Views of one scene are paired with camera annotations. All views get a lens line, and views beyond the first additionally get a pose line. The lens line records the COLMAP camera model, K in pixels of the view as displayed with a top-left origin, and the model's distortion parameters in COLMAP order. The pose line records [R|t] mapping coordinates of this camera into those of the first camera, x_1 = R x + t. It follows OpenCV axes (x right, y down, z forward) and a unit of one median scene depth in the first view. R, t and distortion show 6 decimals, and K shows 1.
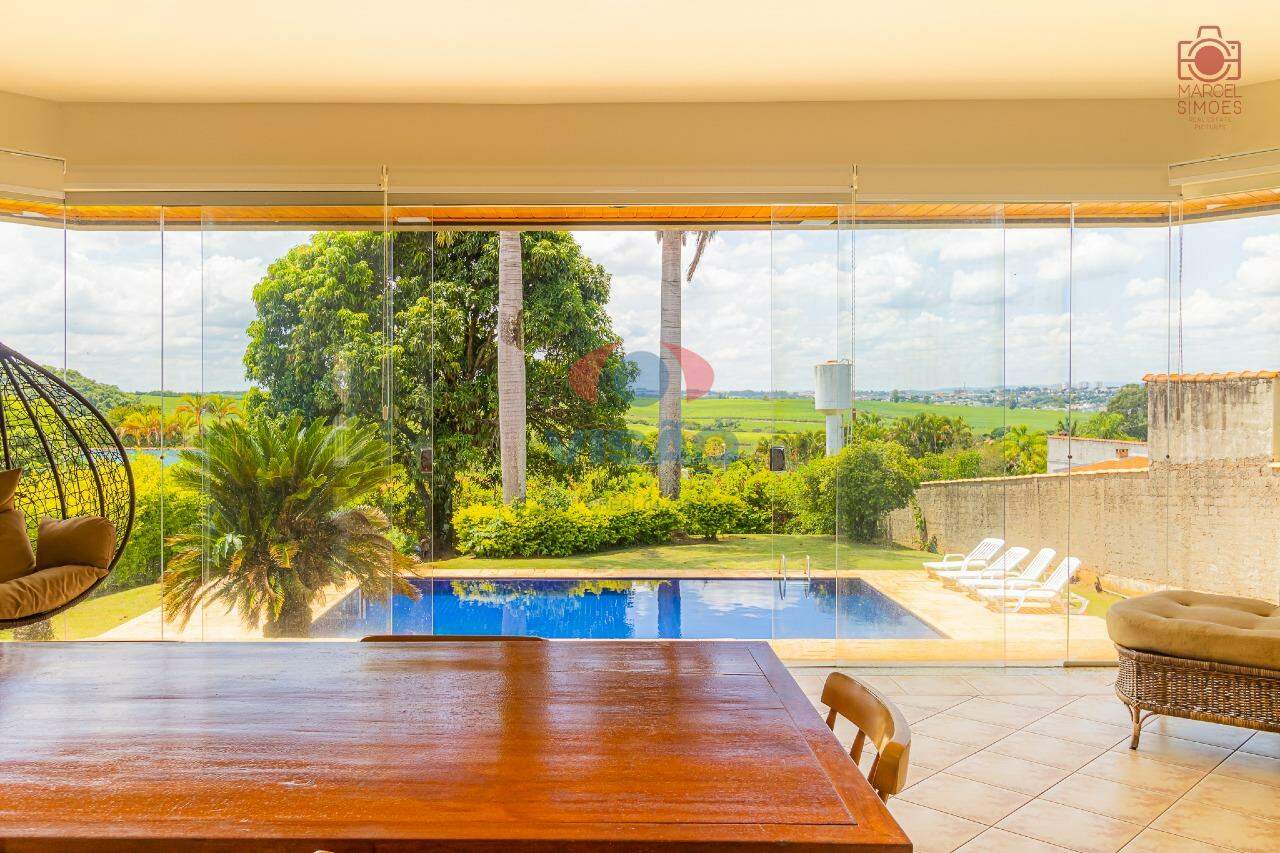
lens RADIAL K [[1015.9, 0, 640.0], [0, 1015.9, 426.5], [0, 0, 1]] dist [-0.003970, -0.001196]
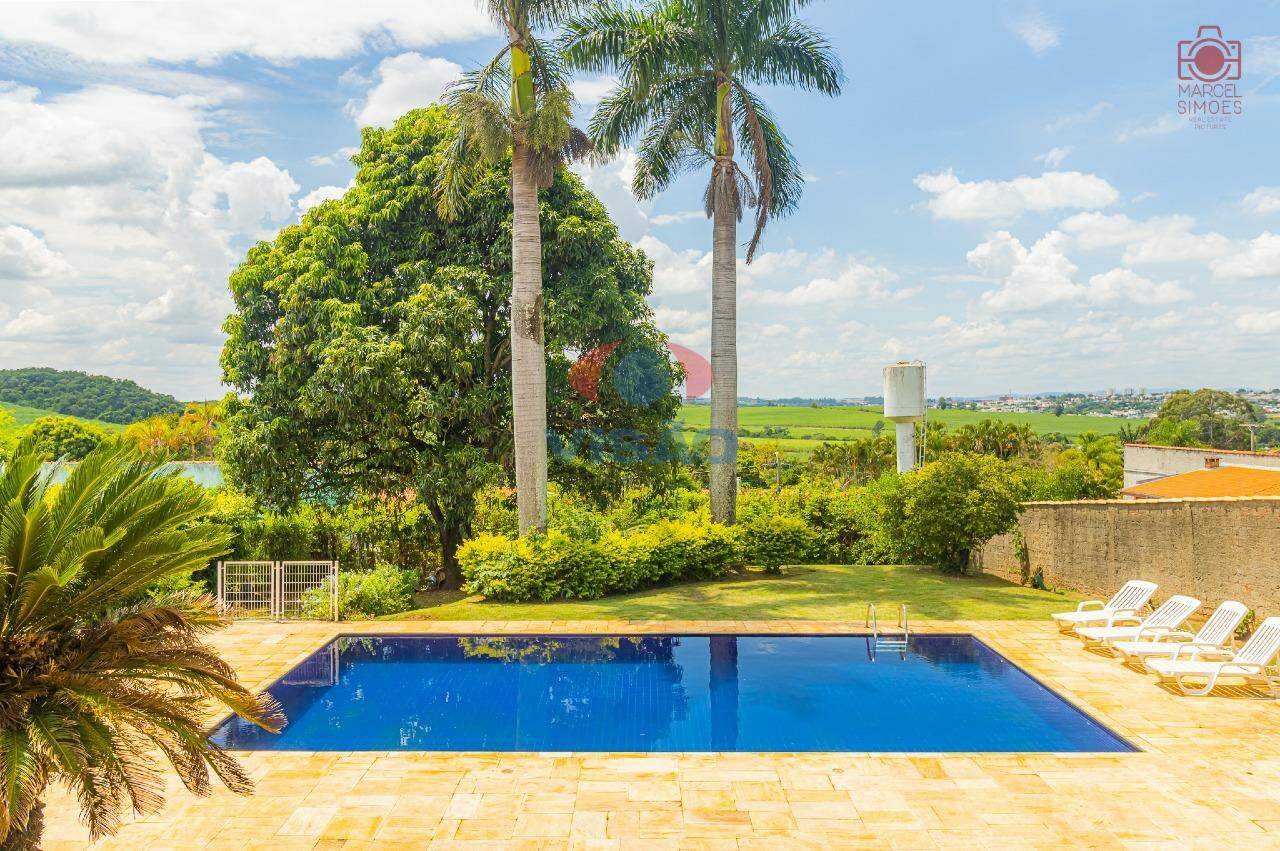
lens RADIAL K [[950.2, 0, 640.0], [0, 950.2, 425.5], [0, 0, 1]] dist [-0.016278, -0.002744]
pose [[0.998565, -0.003026, -0.053461, 0.002748], [0.002592, 0.999963, -0.008178, -0.003960], [0.053484, 0.008027, 0.998536, 0.225863]]
